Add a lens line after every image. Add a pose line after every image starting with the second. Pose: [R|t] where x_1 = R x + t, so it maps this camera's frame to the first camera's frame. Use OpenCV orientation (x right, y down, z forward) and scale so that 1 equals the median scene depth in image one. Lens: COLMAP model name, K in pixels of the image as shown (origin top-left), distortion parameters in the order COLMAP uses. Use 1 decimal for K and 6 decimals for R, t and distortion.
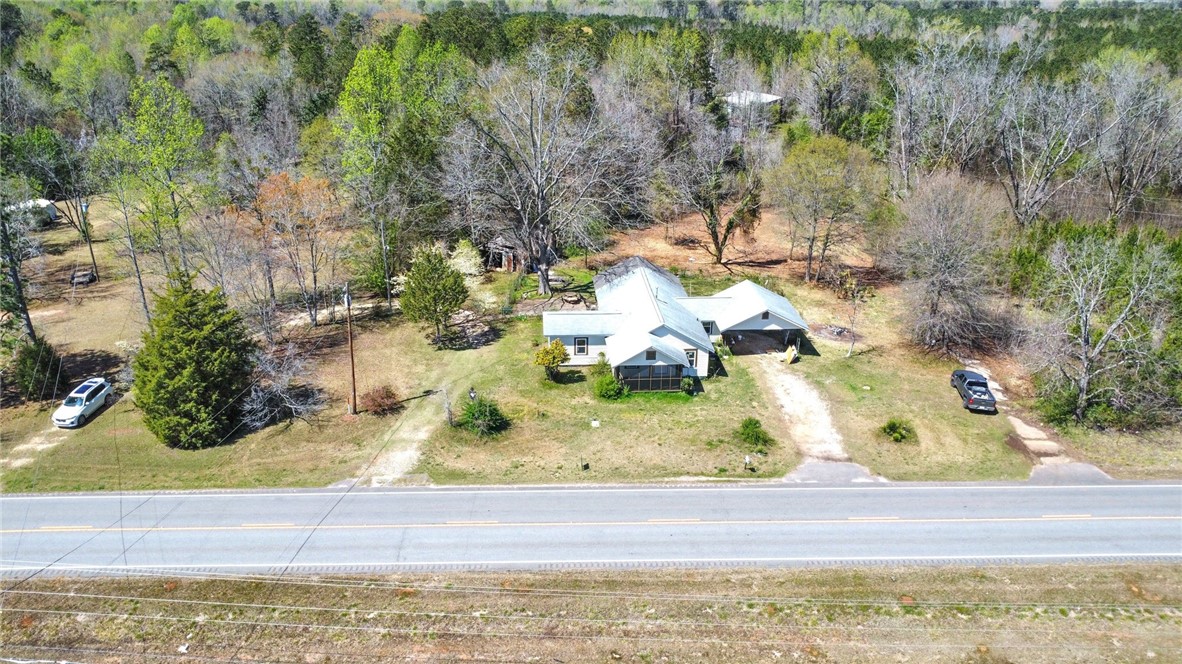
lens RADIAL K [[872.7, 0, 589.8], [0, 872.7, 330.1], [0, 0, 1]] dist [-0.031099, 0.000901]
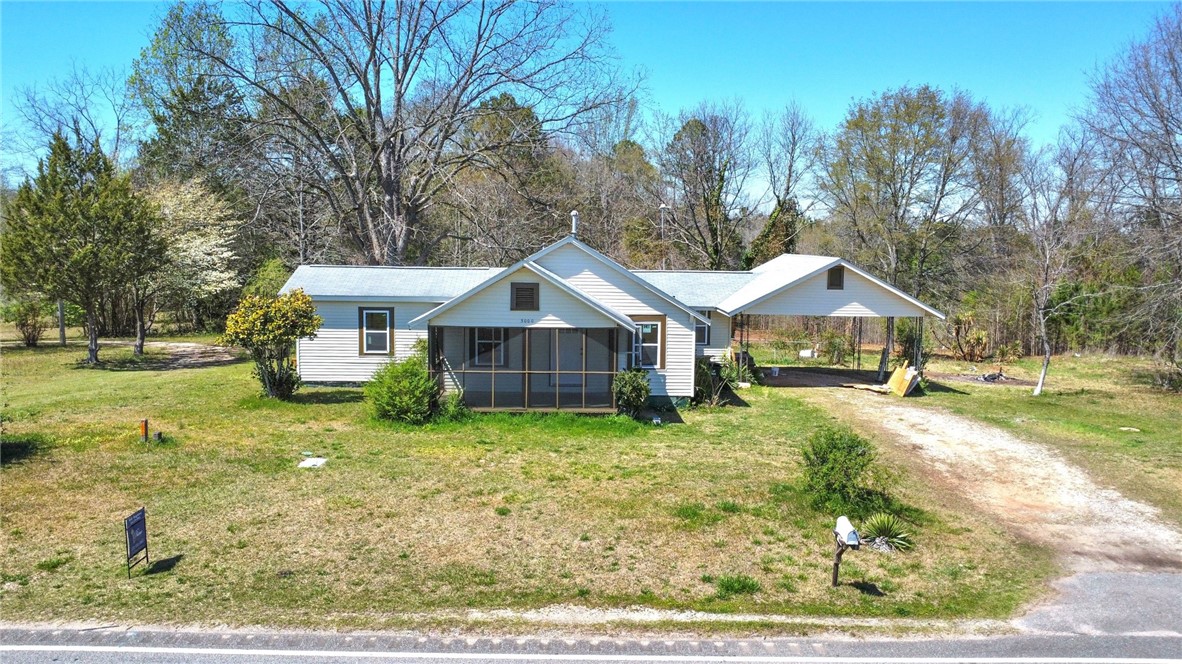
lens RADIAL K [[872.7, 0, 594.9], [0, 872.7, 334.2], [0, 0, 1]] dist [-0.031099, 0.000901]
pose [[0.999801, 0.009342, -0.017612, 0.117215], [-0.014089, 0.956113, -0.292660, 0.162971], [0.014105, 0.292850, 0.956054, 0.753387]]
